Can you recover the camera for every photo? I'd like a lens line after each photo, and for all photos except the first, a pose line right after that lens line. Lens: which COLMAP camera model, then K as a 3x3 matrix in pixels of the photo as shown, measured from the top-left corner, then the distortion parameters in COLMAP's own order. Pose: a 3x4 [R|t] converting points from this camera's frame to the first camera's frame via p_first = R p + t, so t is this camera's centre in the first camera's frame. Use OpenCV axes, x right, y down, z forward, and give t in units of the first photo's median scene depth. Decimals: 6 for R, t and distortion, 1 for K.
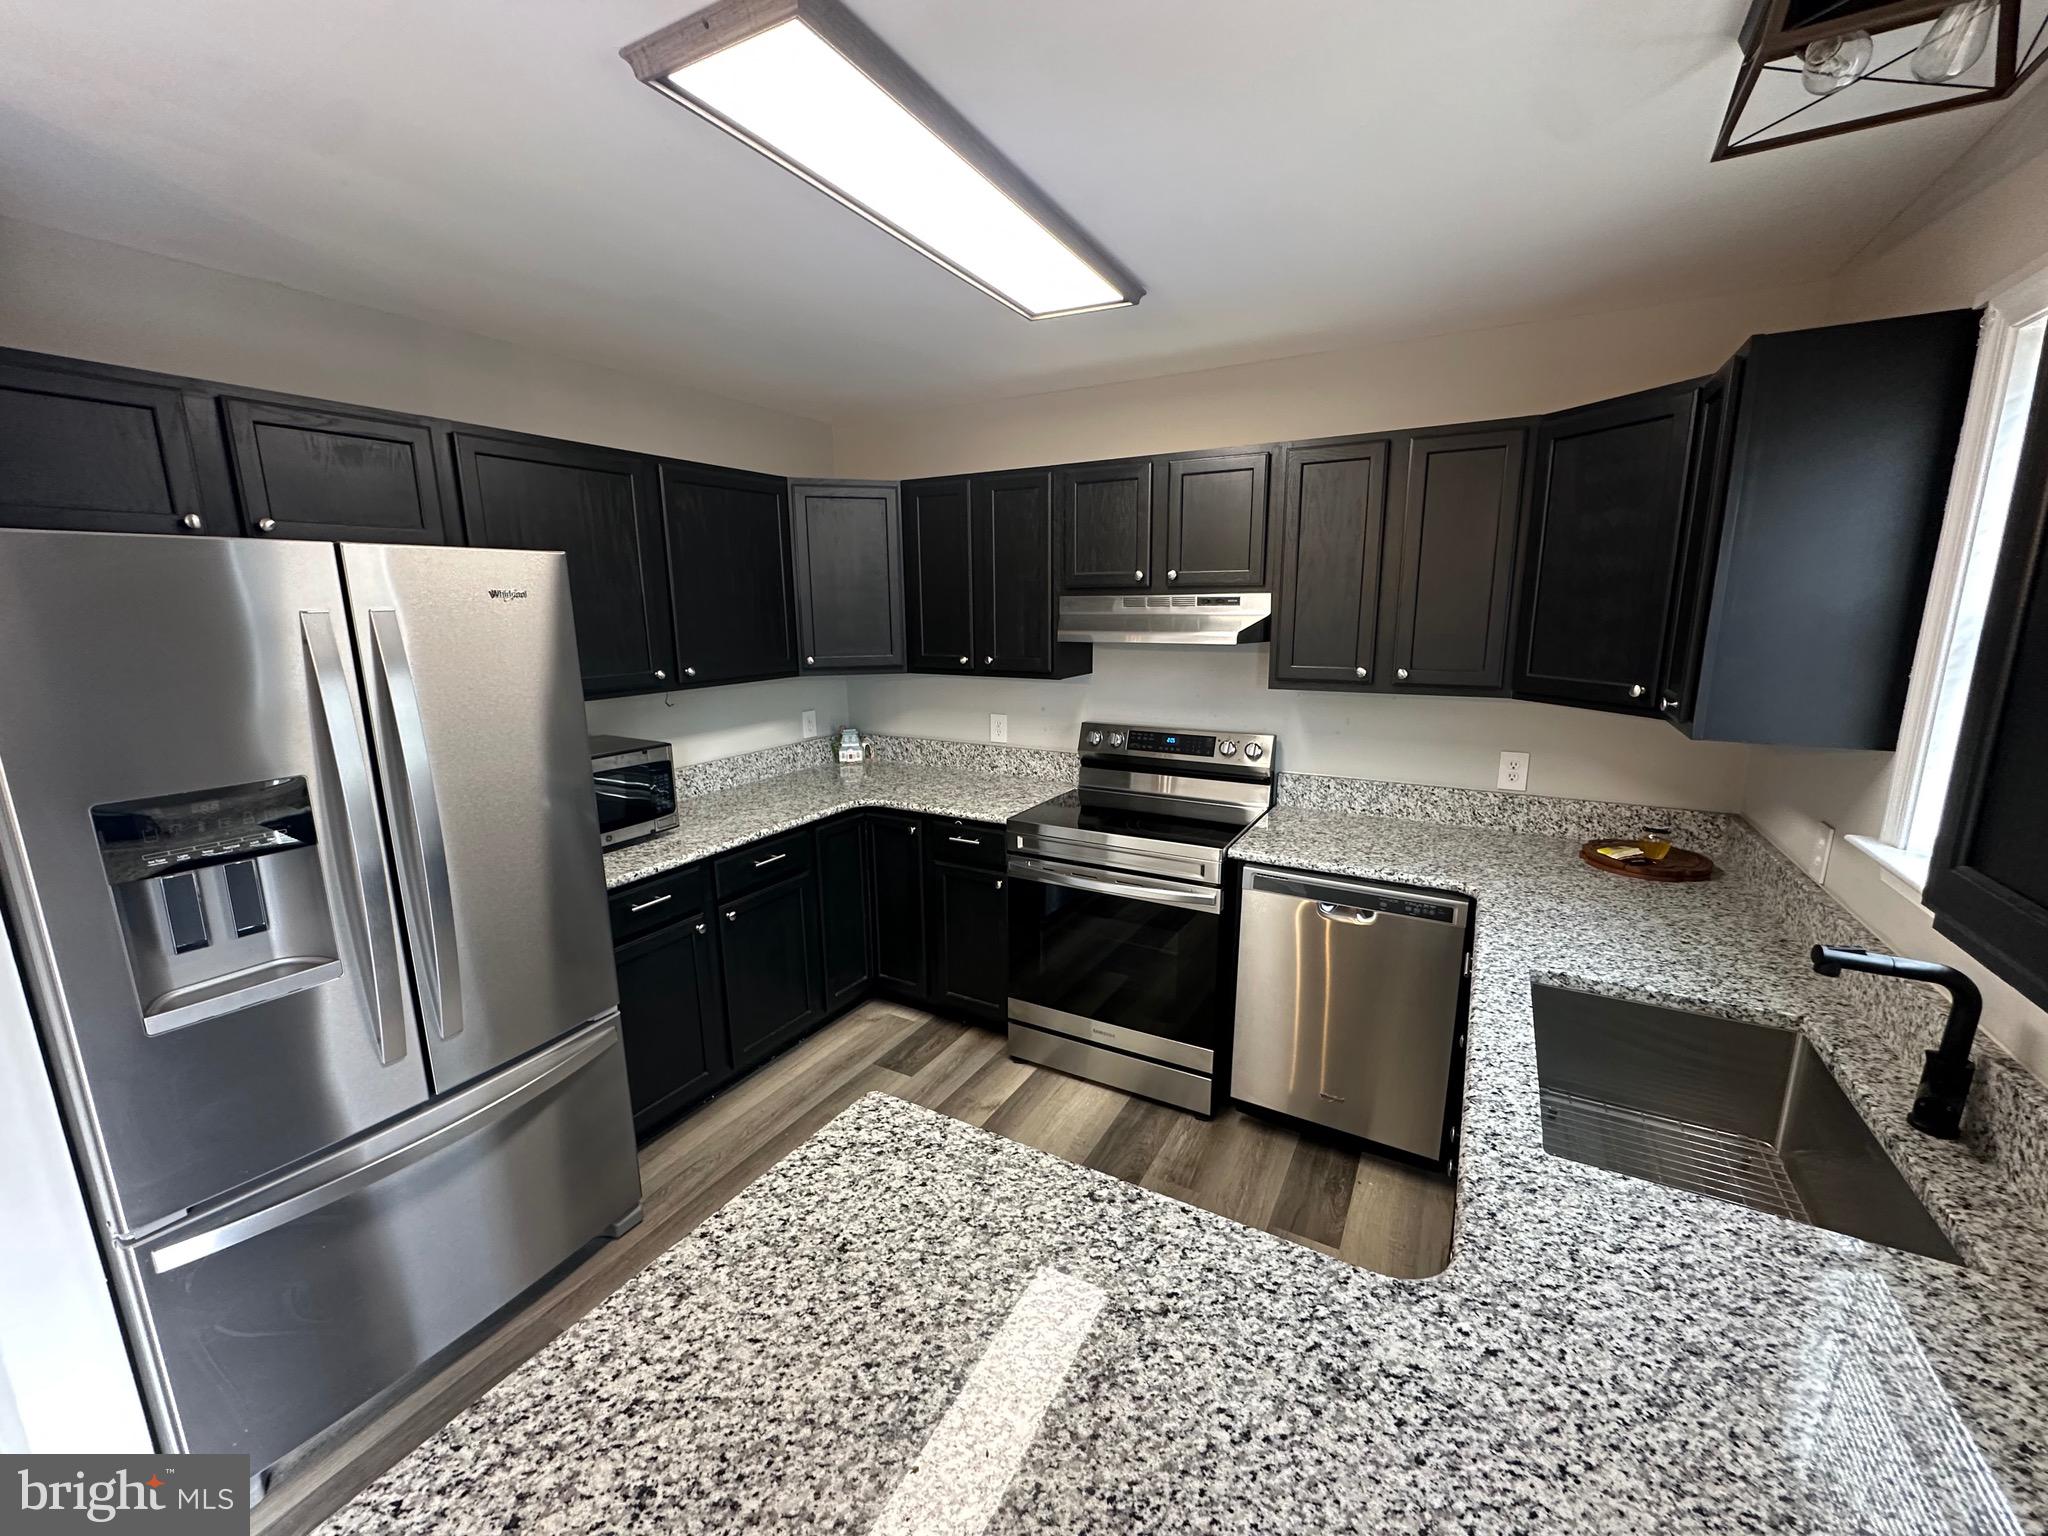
lens RADIAL K [[815.4, 0, 1027.8], [0, 815.4, 766.2], [0, 0, 1]] dist [-0.001629, -0.000127]
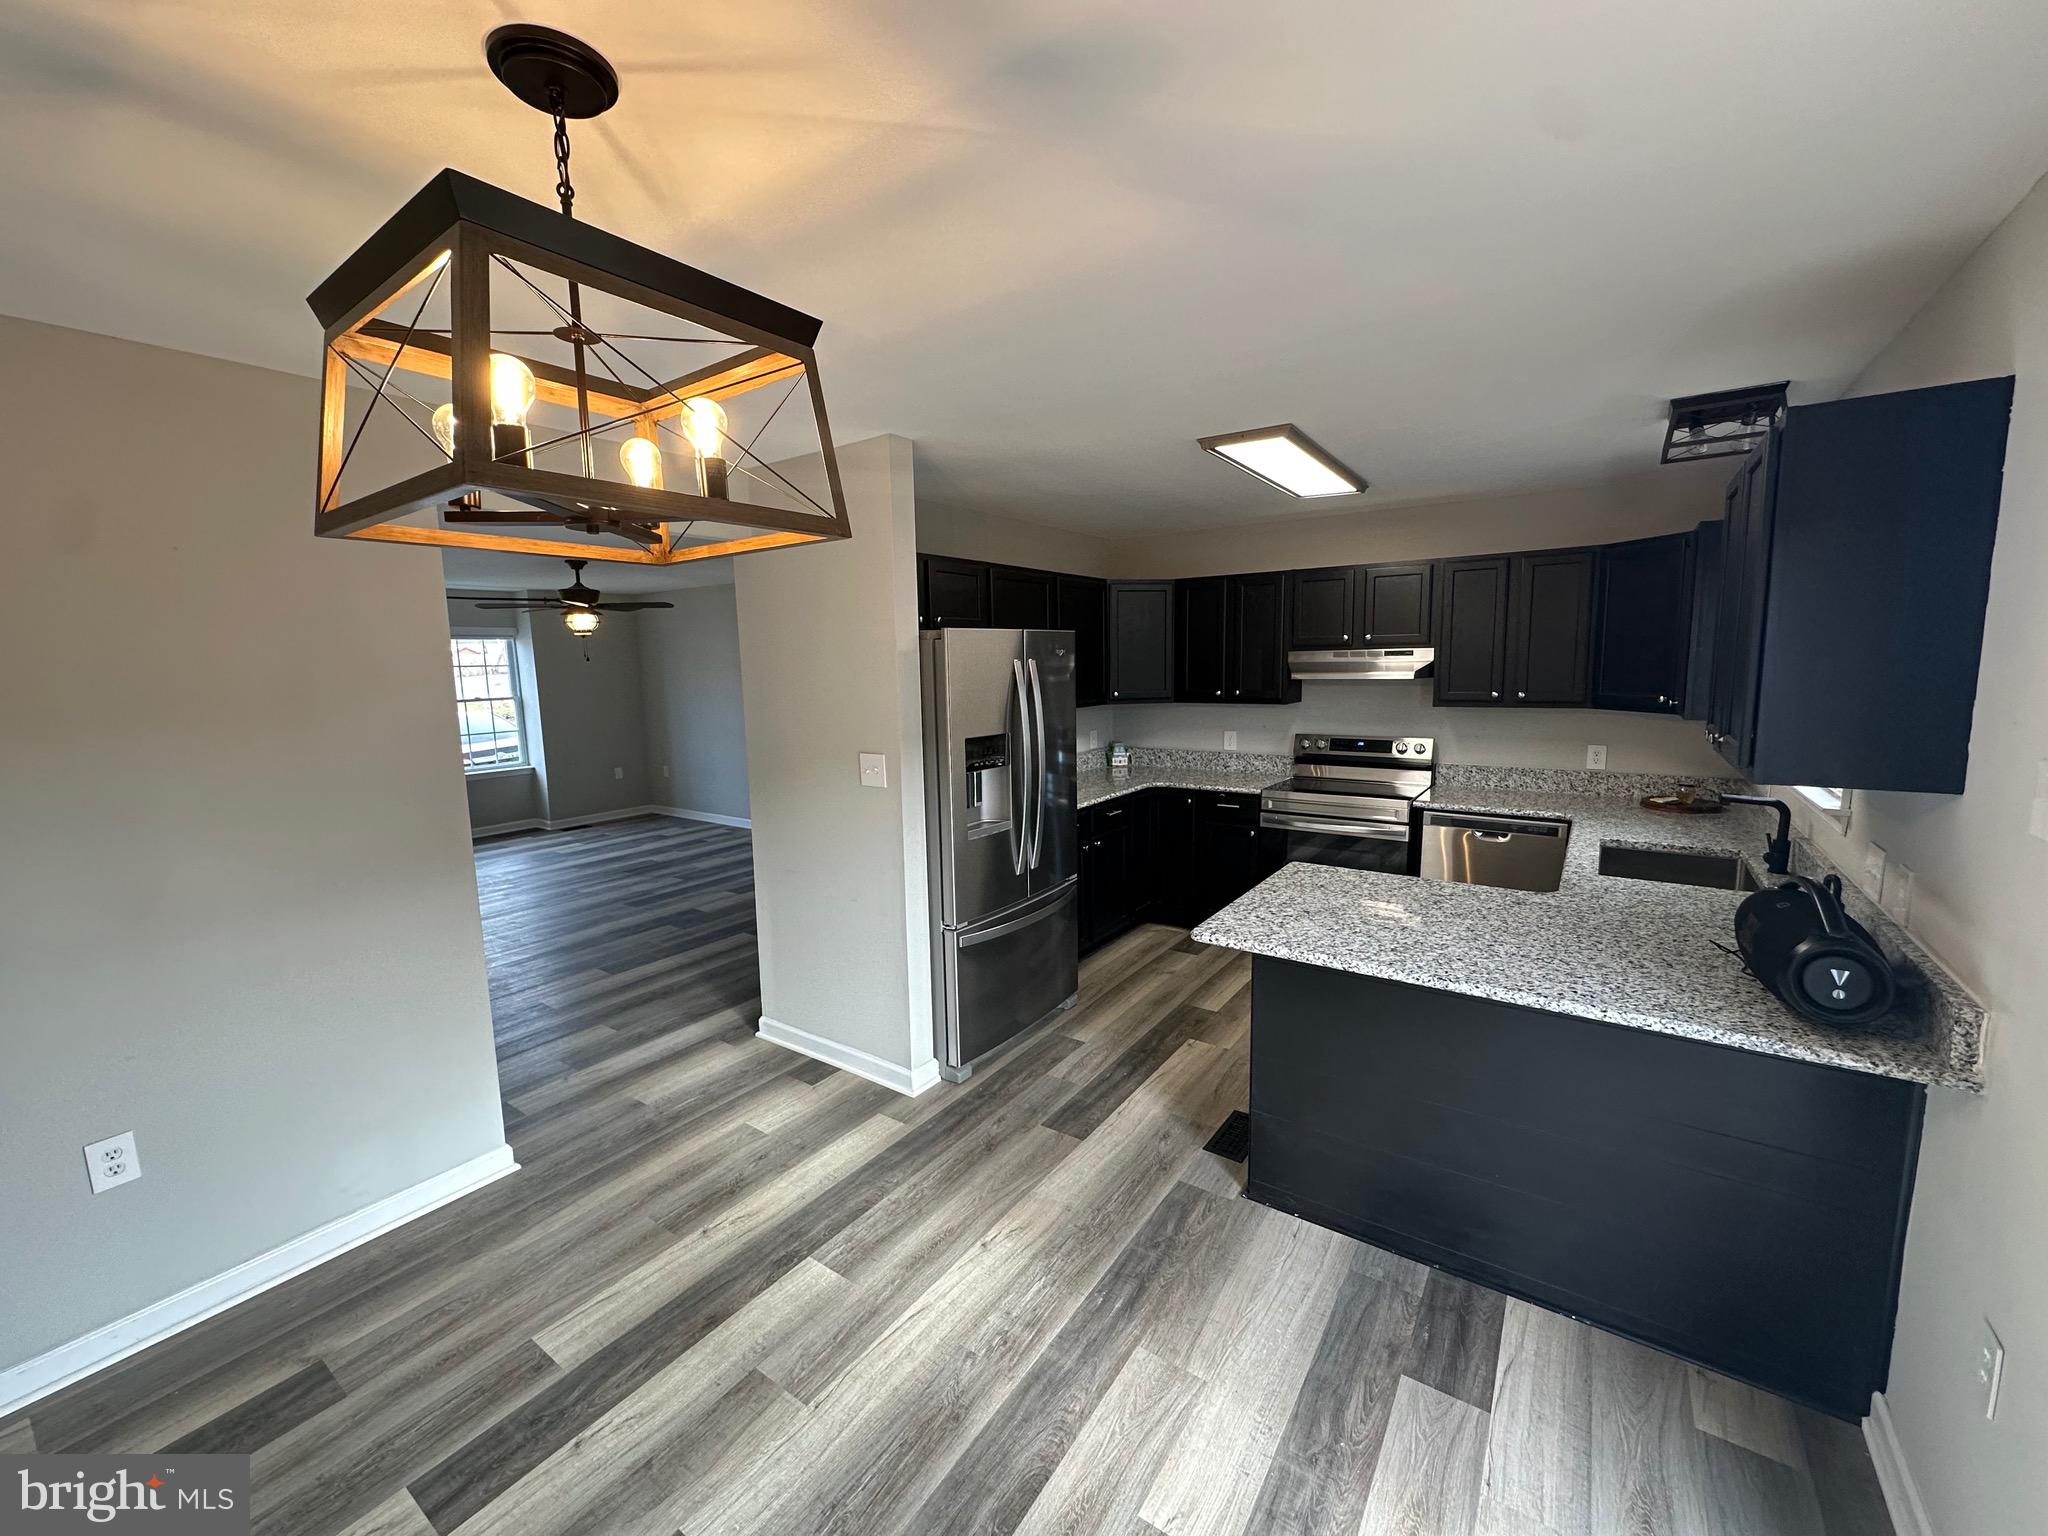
lens RADIAL K [[815.4, 0, 1027.8], [0, 815.4, 766.2], [0, 0, 1]] dist [-0.001629, -0.000127]
pose [[0.995068, 0.003129, -0.099143, -0.337742], [-0.009998, 0.997576, -0.068863, 0.140001], [0.098688, 0.069515, 0.992687, -0.661797]]
